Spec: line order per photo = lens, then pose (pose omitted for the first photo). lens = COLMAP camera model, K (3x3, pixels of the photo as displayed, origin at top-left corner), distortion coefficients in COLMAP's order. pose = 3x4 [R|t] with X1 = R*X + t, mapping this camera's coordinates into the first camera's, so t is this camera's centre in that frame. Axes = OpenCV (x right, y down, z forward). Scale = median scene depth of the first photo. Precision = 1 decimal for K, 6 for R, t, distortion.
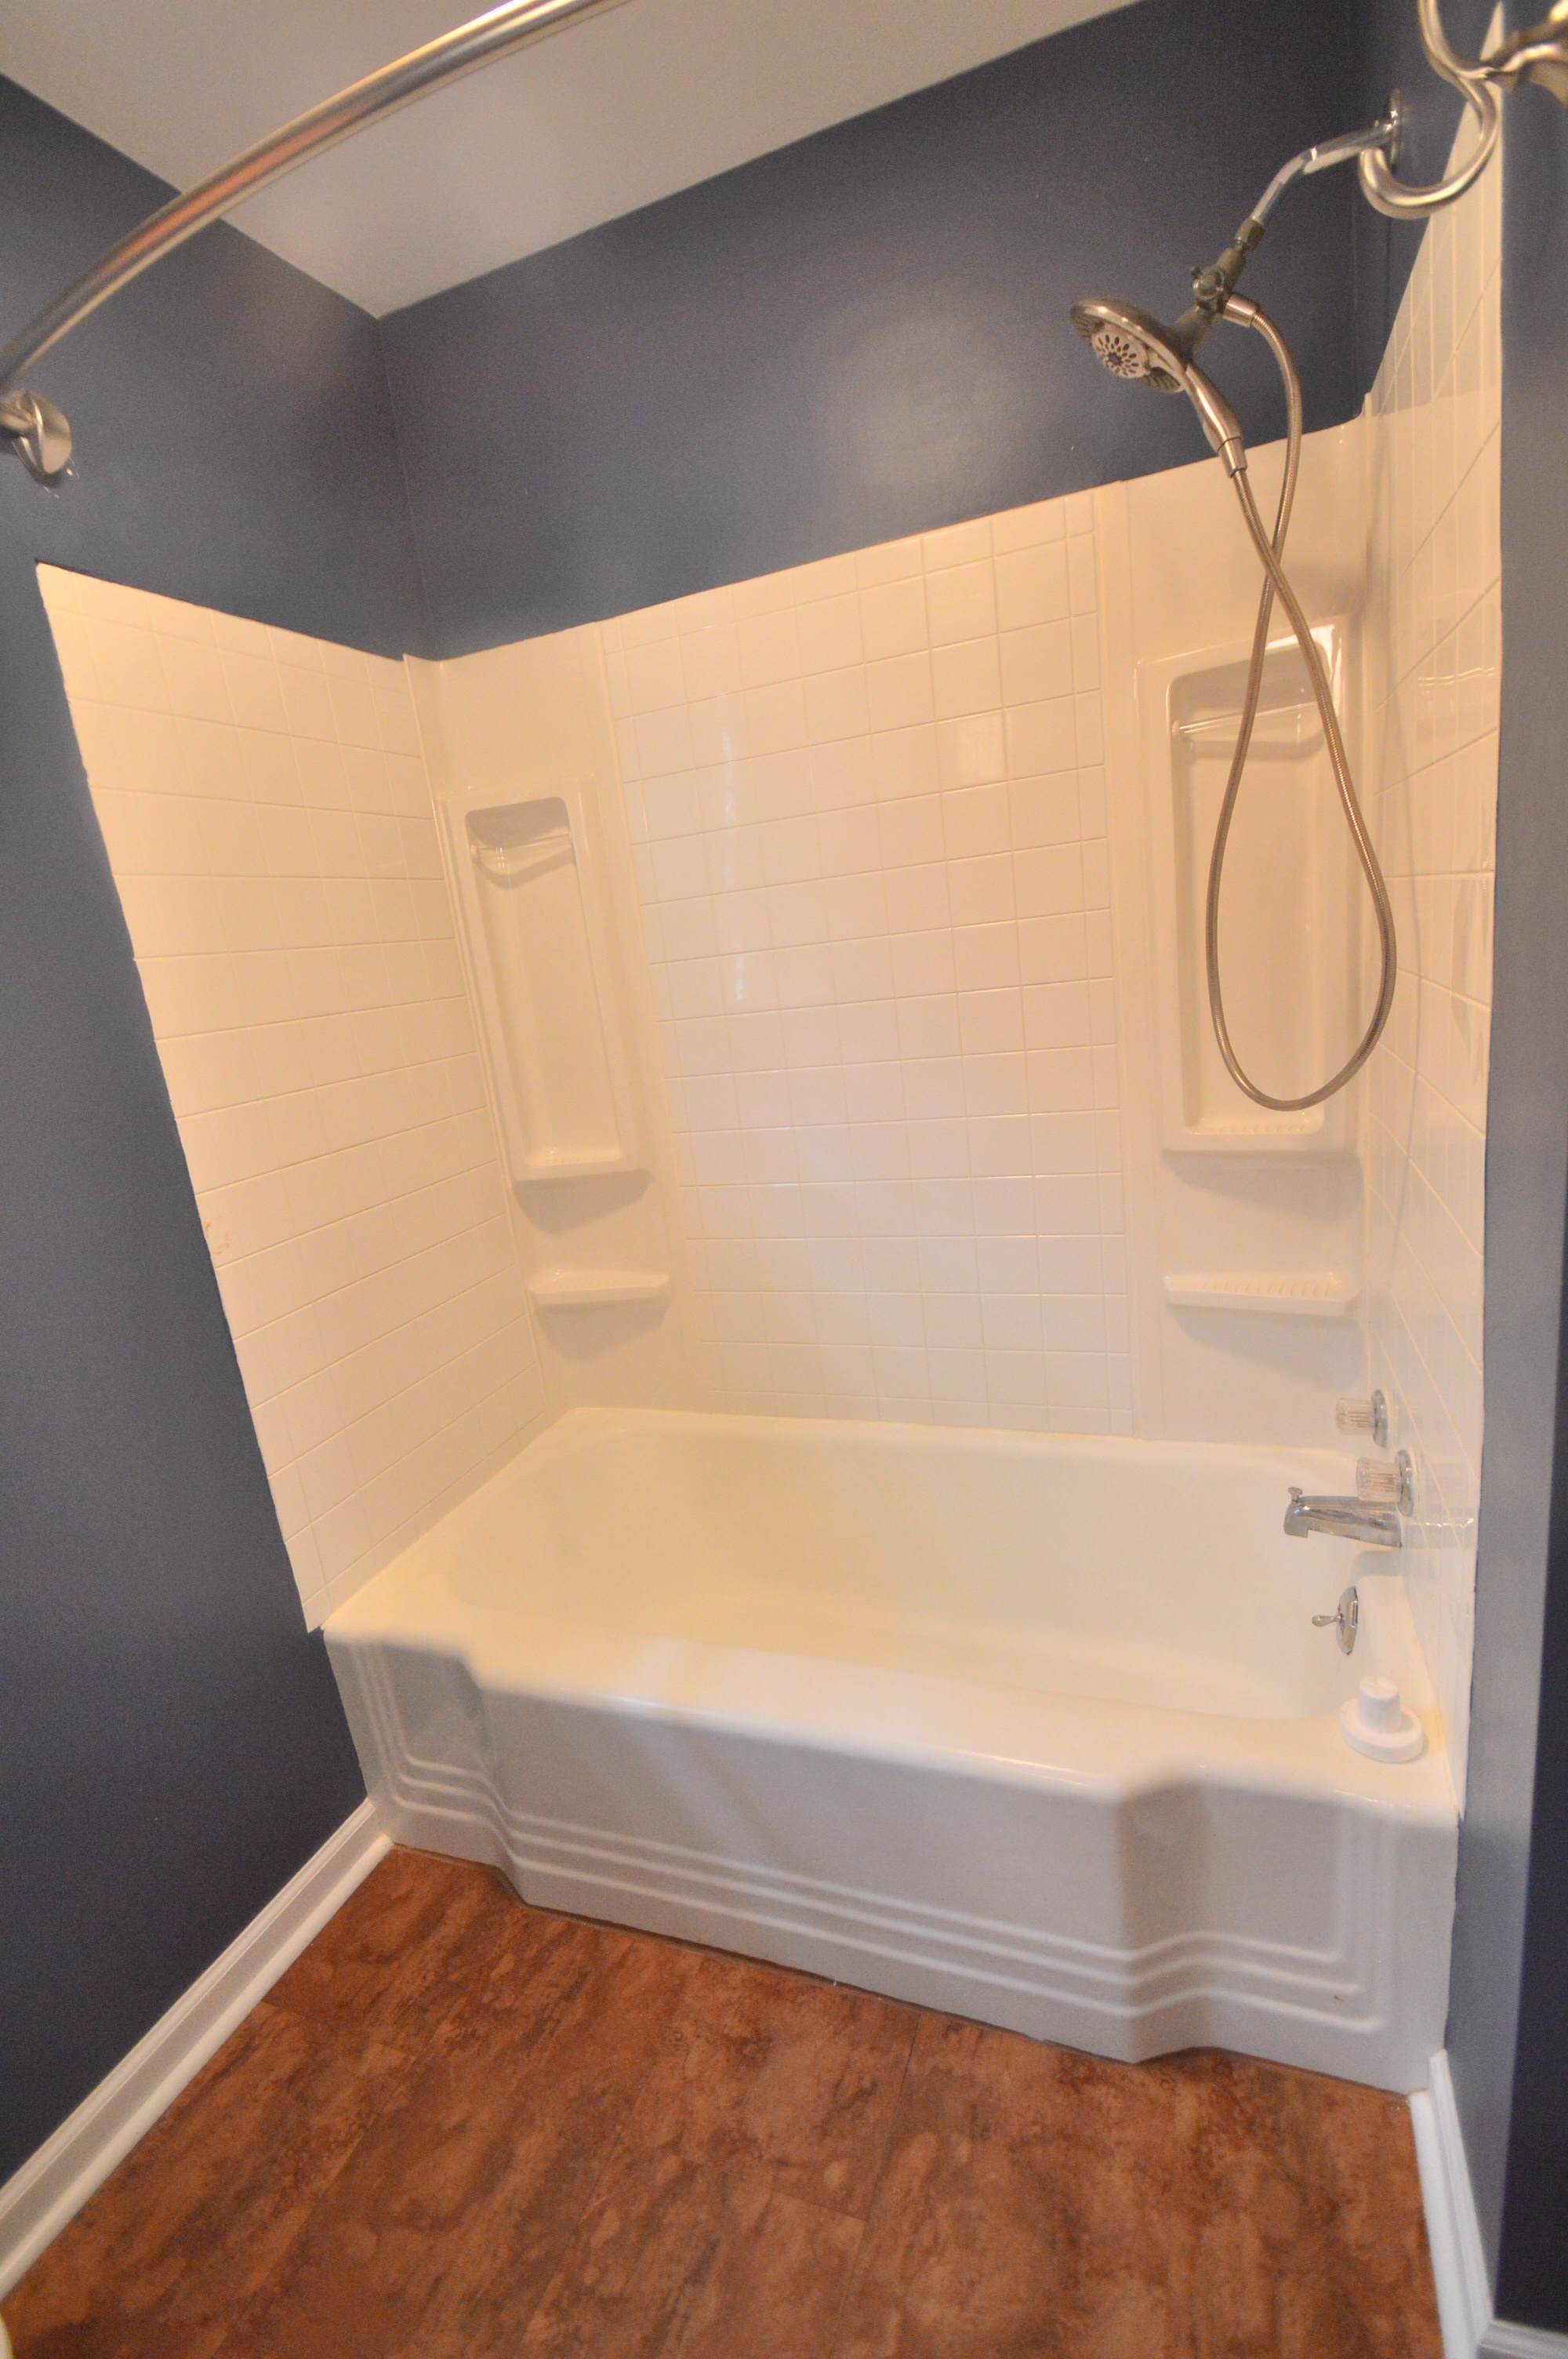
lens RADIAL K [[1107.4, 0, 776.3], [0, 1107.4, 1186.1], [0, 0, 1]] dist [-0.014959, -0.002181]
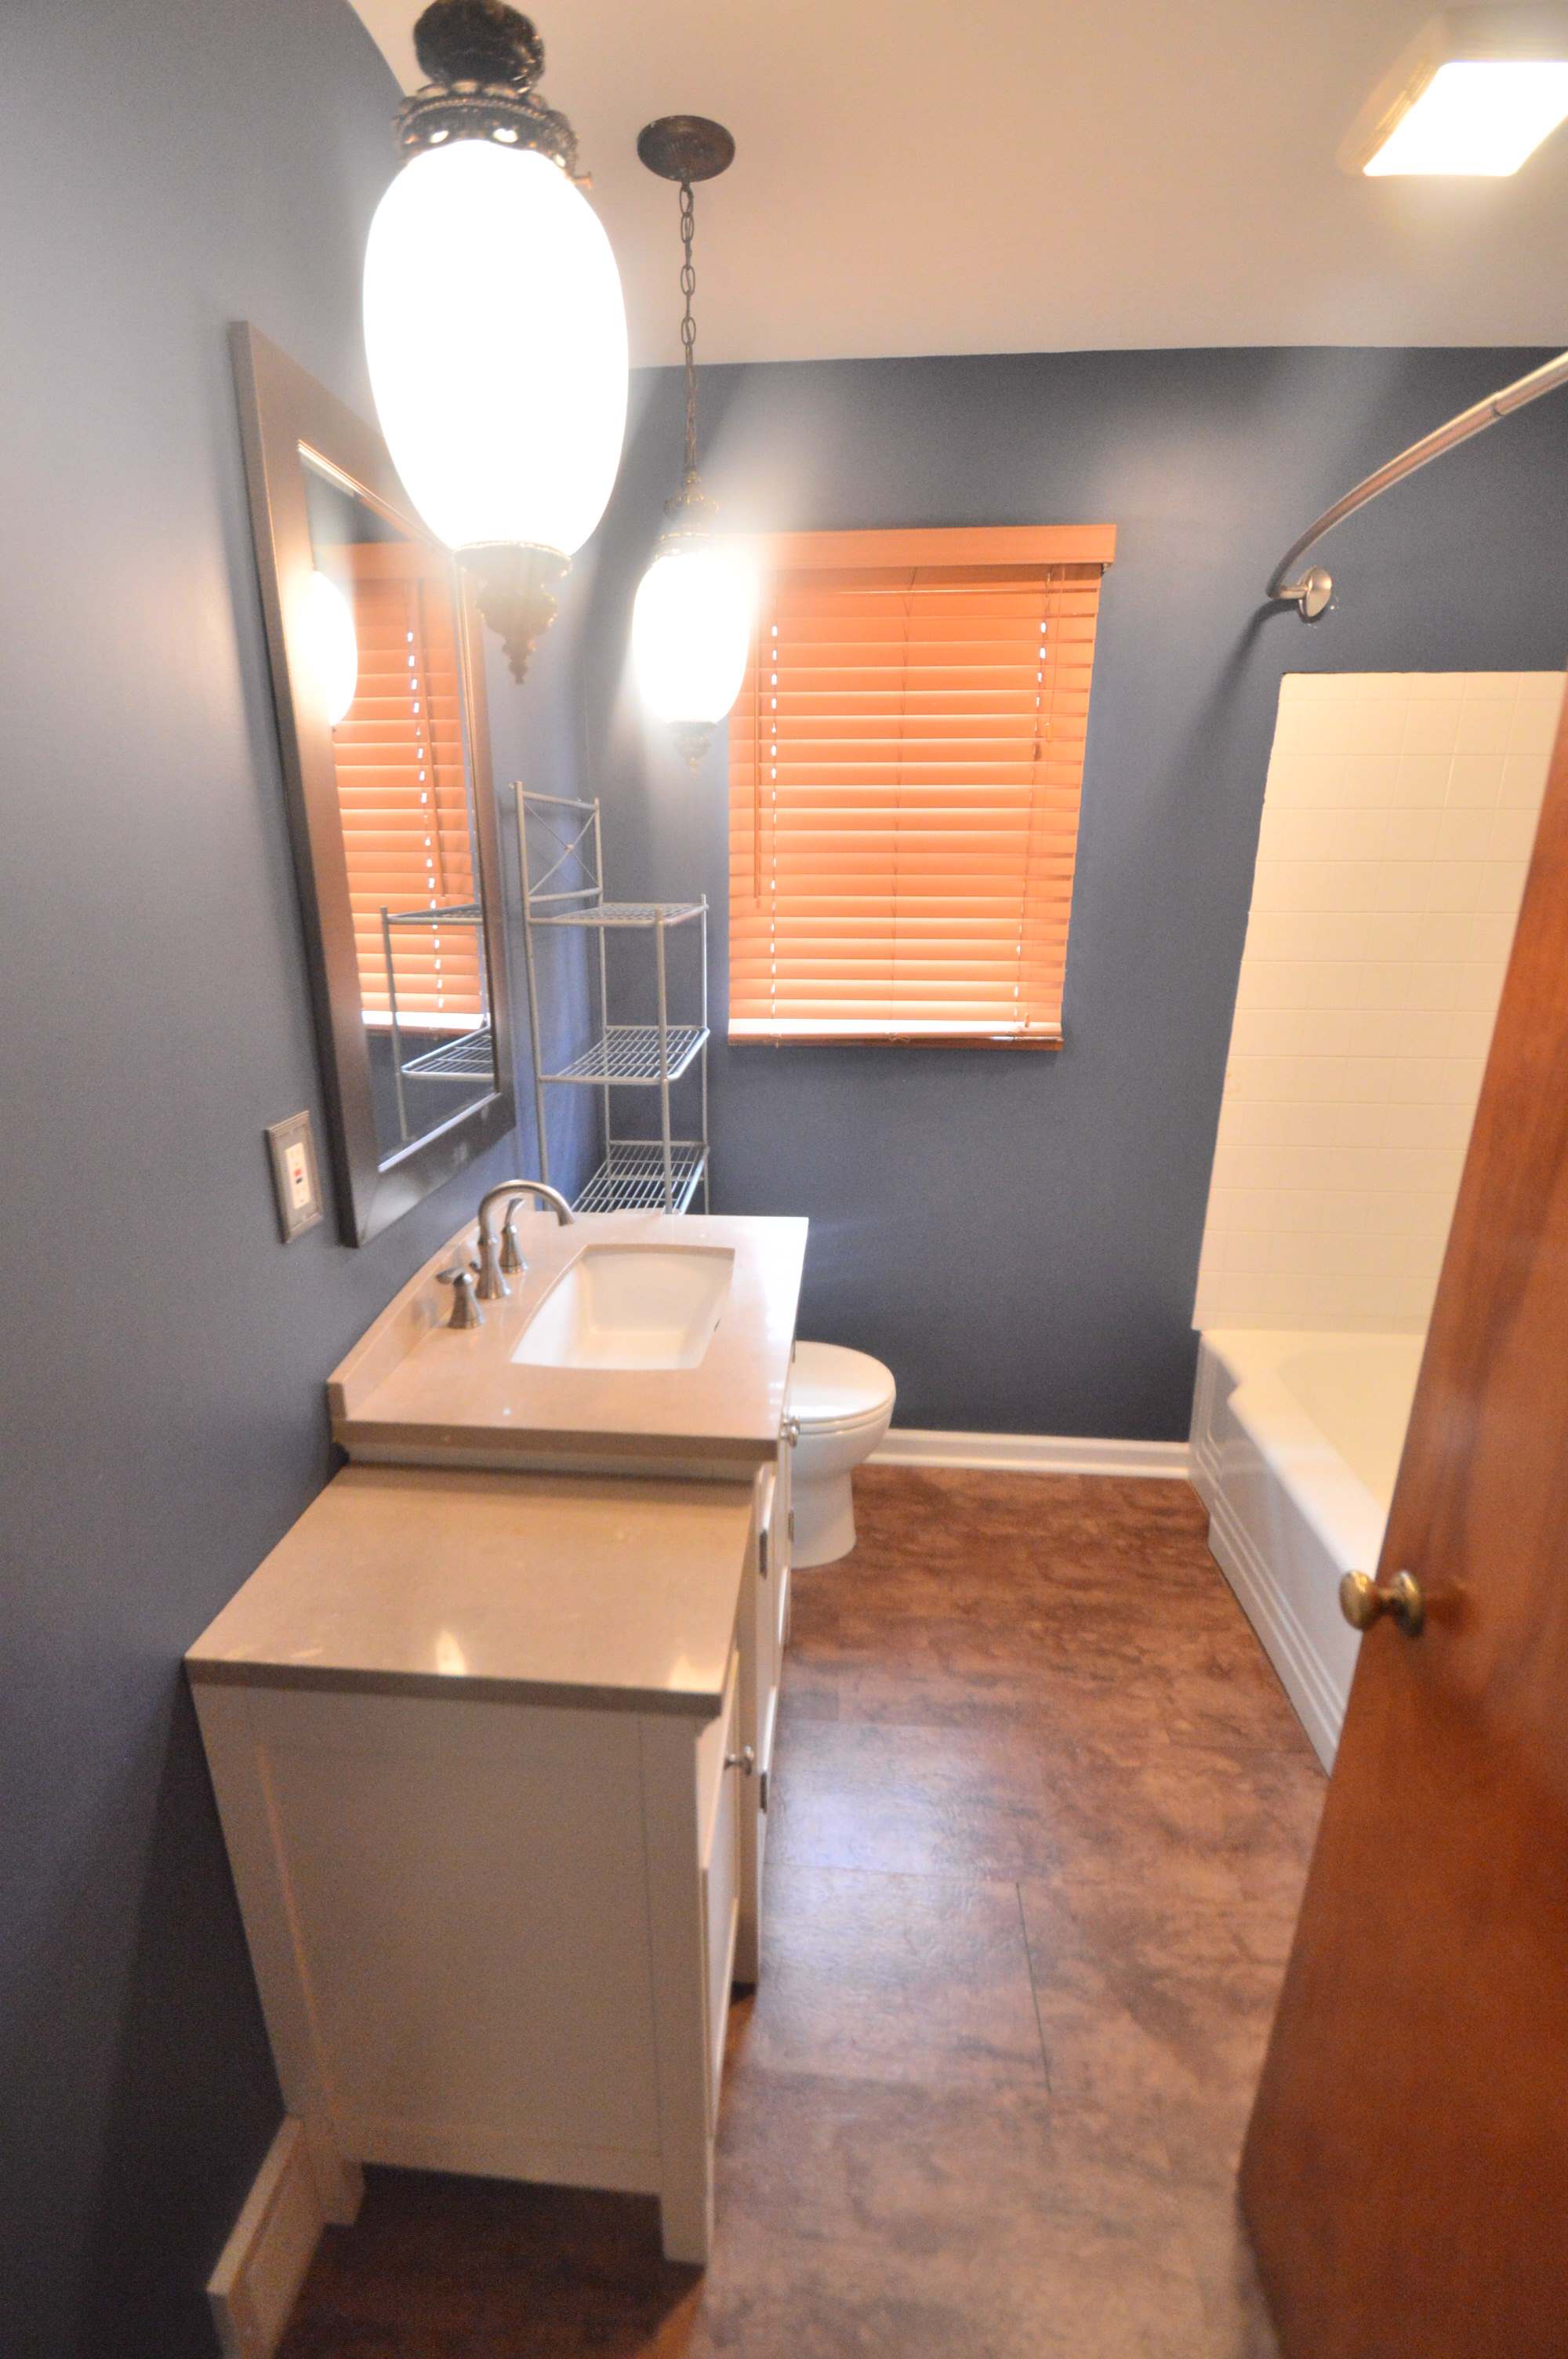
lens RADIAL K [[1052.6, 0, 778.3], [0, 1052.6, 1183.1], [0, 0, 1]] dist [0.002865, -0.002163]
pose [[0.295044, 0.388735, -0.872831, 0.843705], [-0.262786, 0.911282, 0.317031, -0.161278], [0.918636, 0.135830, 0.371022, -0.230995]]
